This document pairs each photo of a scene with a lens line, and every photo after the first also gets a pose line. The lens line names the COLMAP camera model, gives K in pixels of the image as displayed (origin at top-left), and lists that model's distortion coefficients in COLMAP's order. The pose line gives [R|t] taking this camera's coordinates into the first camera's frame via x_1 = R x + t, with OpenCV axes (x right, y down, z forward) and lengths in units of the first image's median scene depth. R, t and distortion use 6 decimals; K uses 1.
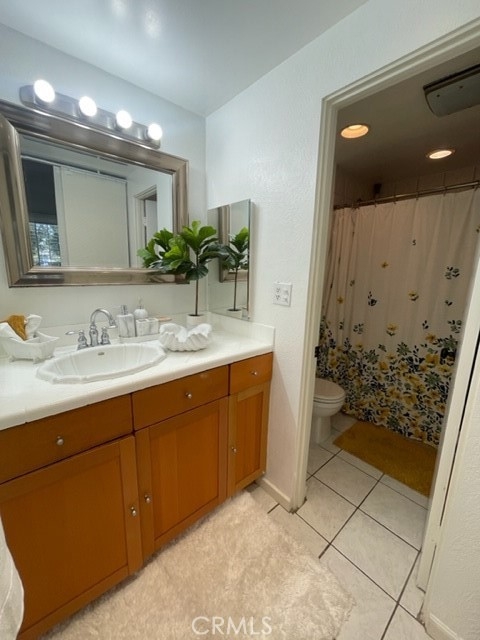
lens RADIAL K [[258.4, 0, 239.5], [0, 258.4, 320.0], [0, 0, 1]] dist [-0.004732, 0.000554]
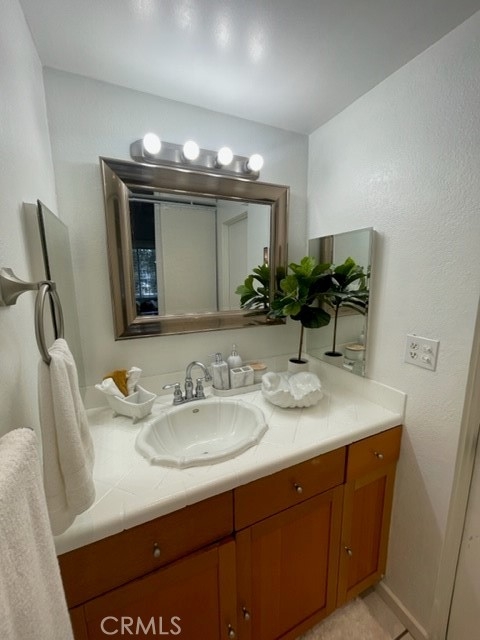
lens RADIAL K [[258.4, 0, 239.1], [0, 258.4, 318.3], [0, 0, 1]] dist [-0.004732, 0.000554]
pose [[0.959290, 0.012204, -0.282158, -0.125061], [-0.021727, 0.999294, -0.030646, -0.161546], [0.281584, 0.035529, 0.958878, 0.142933]]
